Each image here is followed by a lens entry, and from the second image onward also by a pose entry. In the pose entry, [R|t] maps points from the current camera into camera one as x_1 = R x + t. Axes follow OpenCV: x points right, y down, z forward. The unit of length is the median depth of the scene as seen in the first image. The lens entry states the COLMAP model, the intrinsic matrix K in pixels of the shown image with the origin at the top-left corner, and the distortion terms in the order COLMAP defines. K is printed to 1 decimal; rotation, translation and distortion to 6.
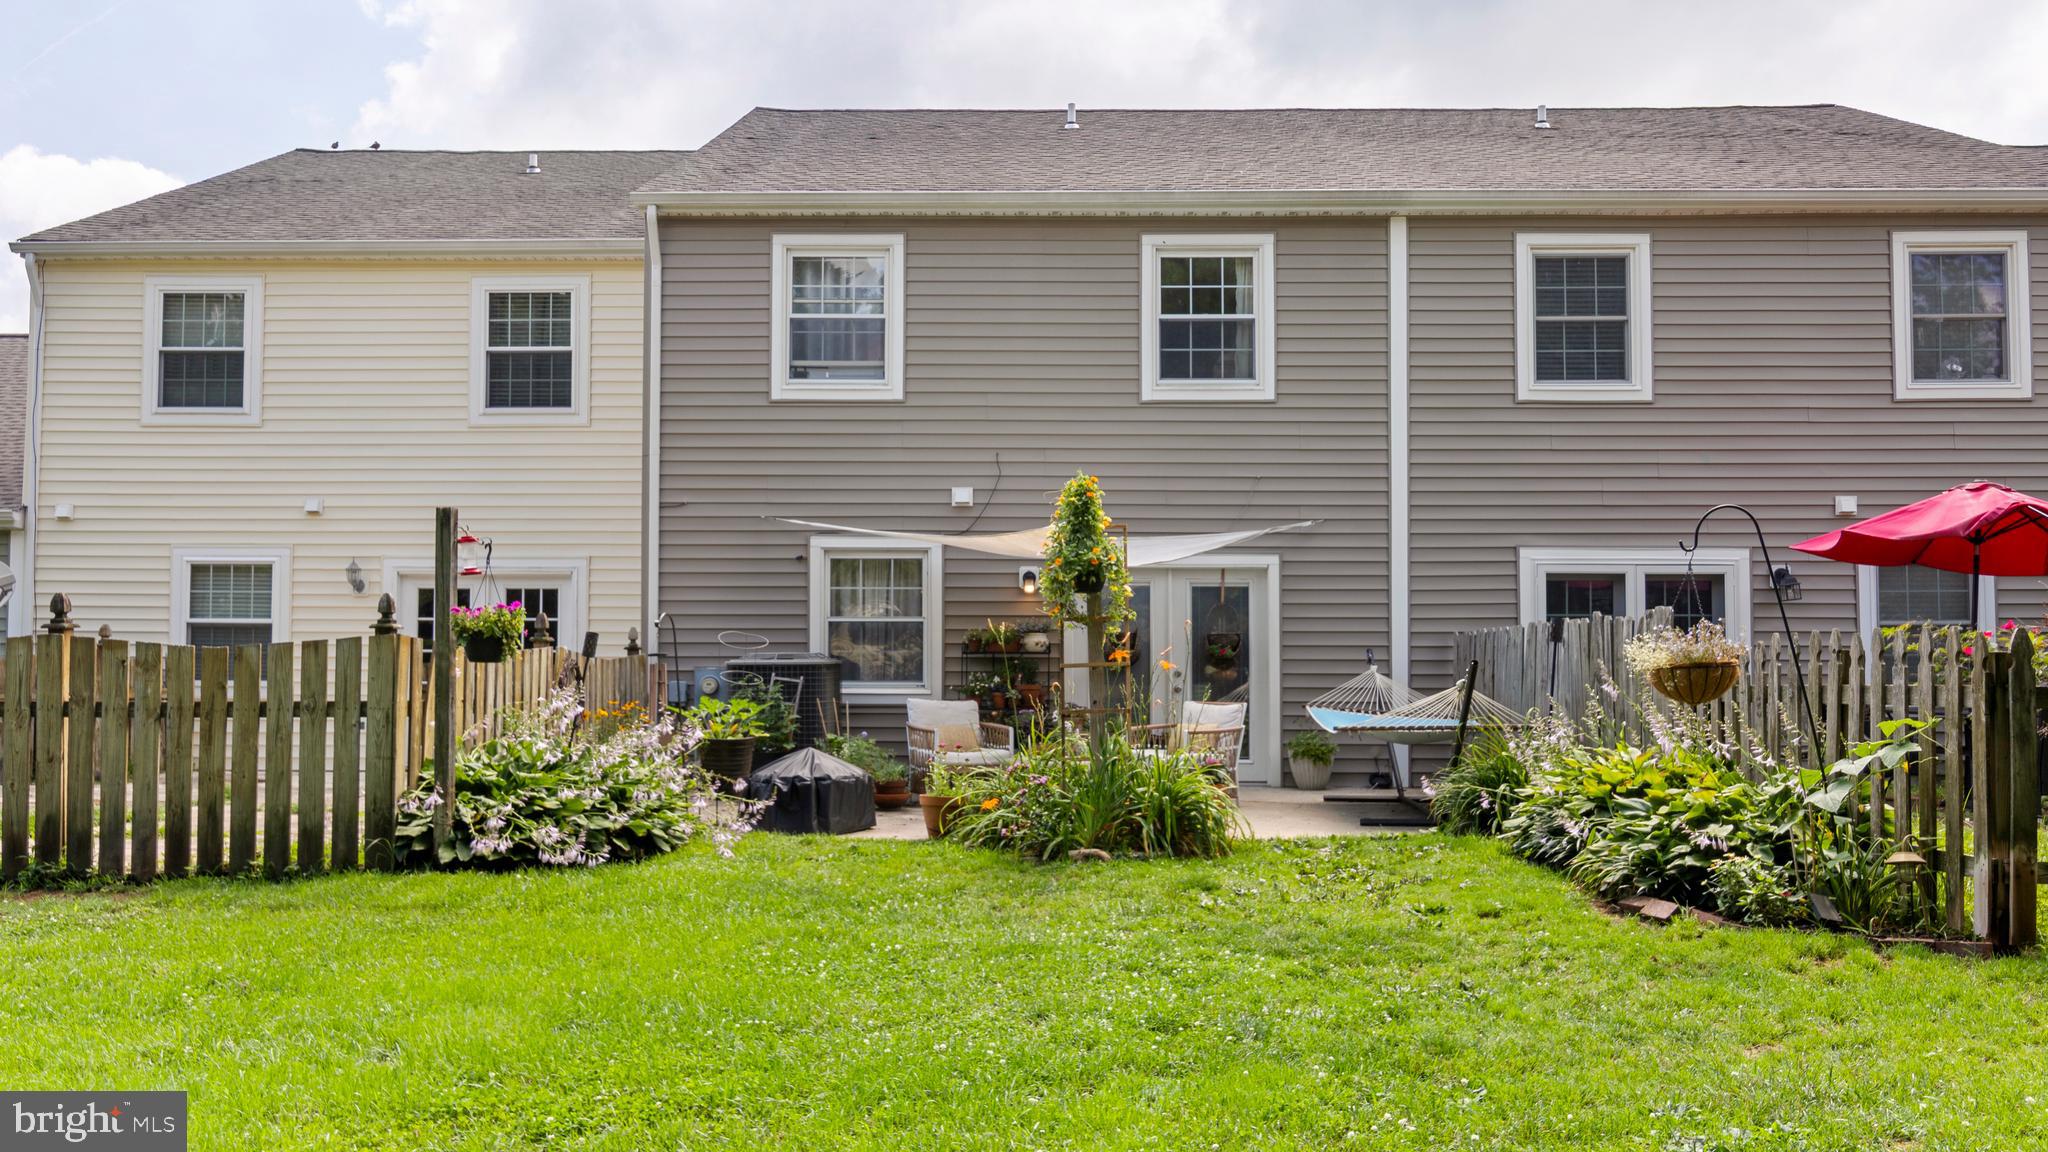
lens RADIAL K [[1655.8, 0, 1015.9], [0, 1655.8, 583.9], [0, 0, 1]] dist [0.005761, 0.002335]
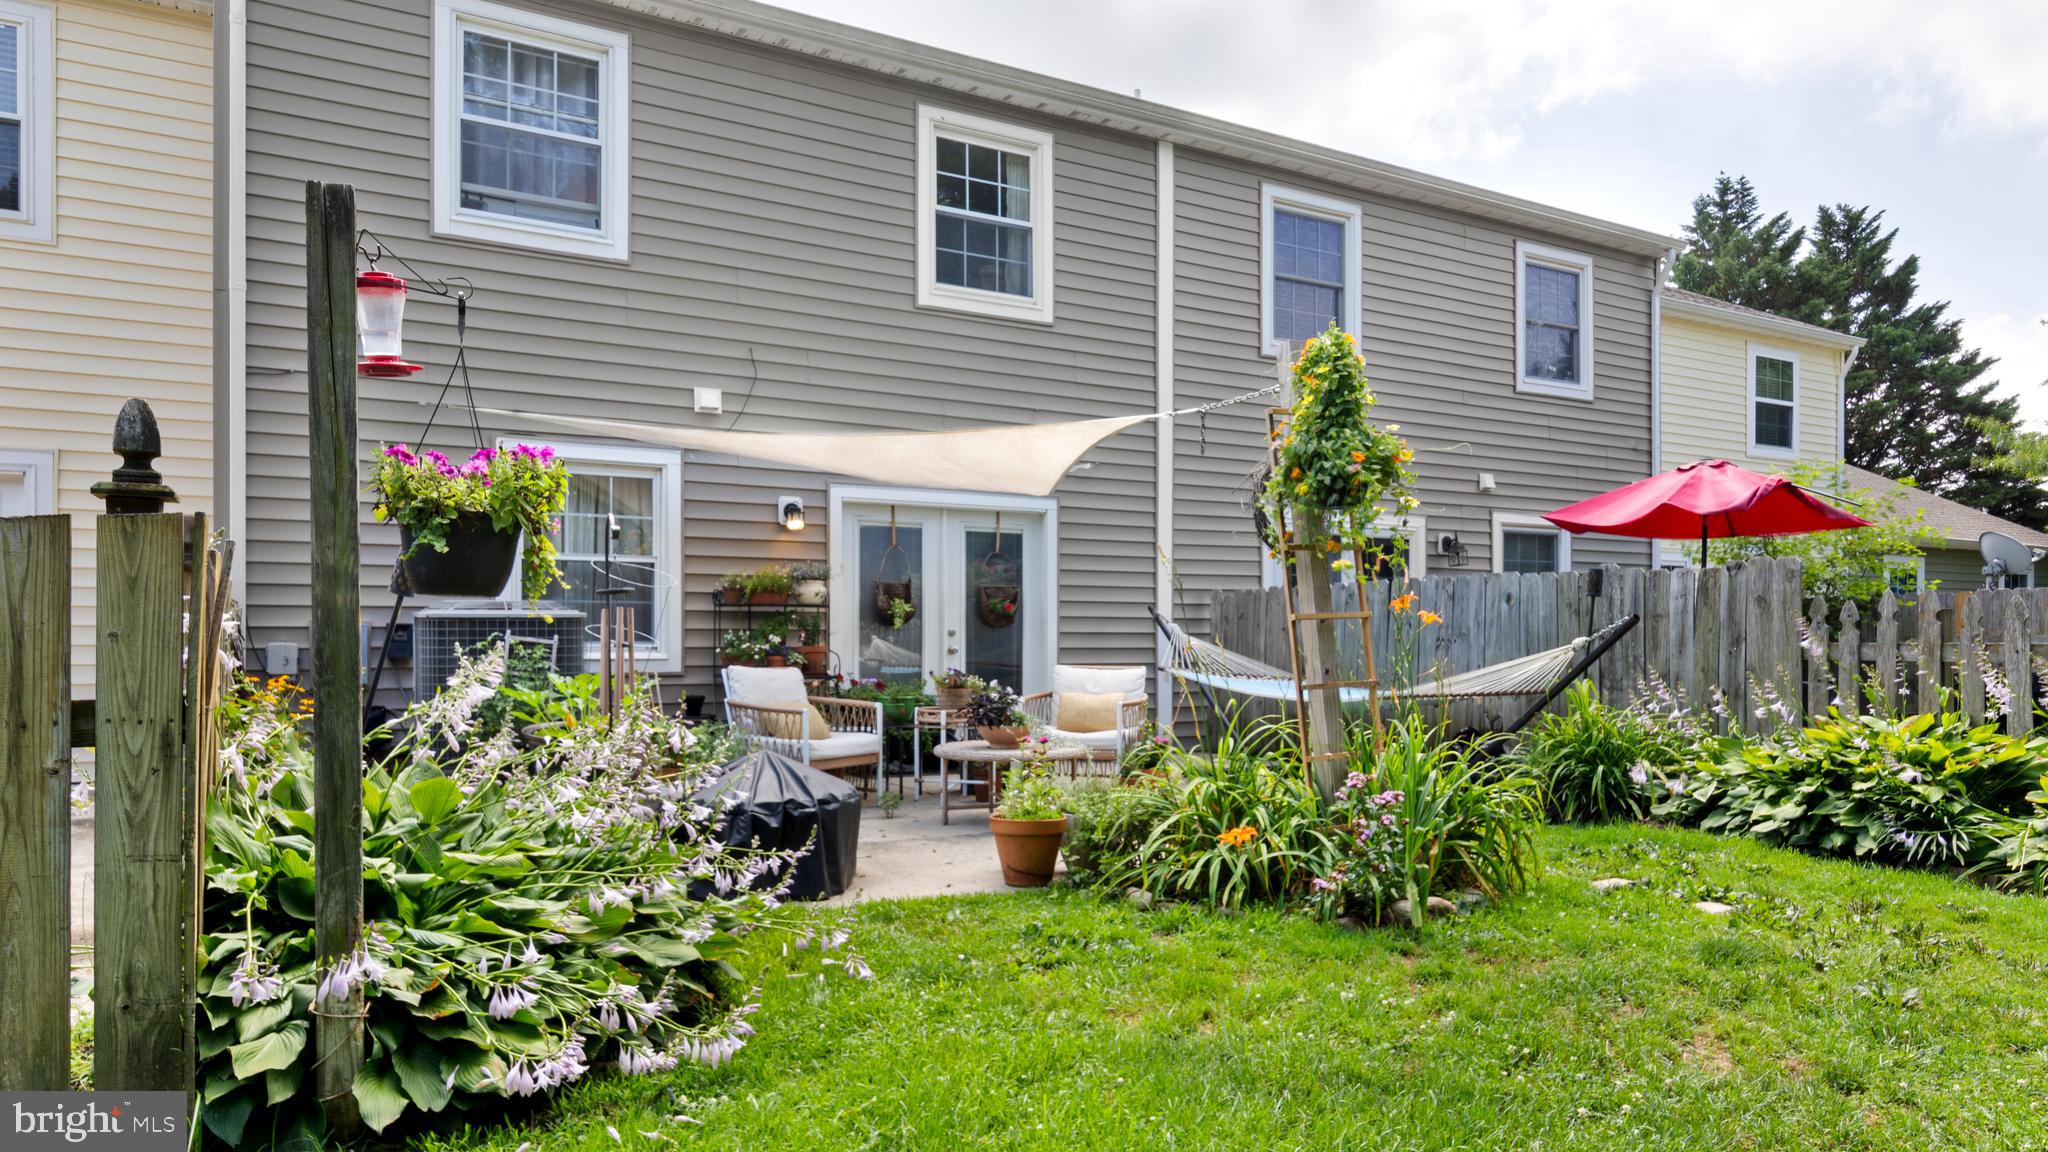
lens RADIAL K [[1320.1, 0, 1023.3], [0, 1320.1, 618.3], [0, 0, 1]] dist [0.011220, 0.000546]
pose [[0.854807, 0.005362, 0.518918, -0.234817], [-0.026202, 0.999117, 0.032838, 0.024960], [-0.518284, -0.041667, 0.854193, 0.420123]]
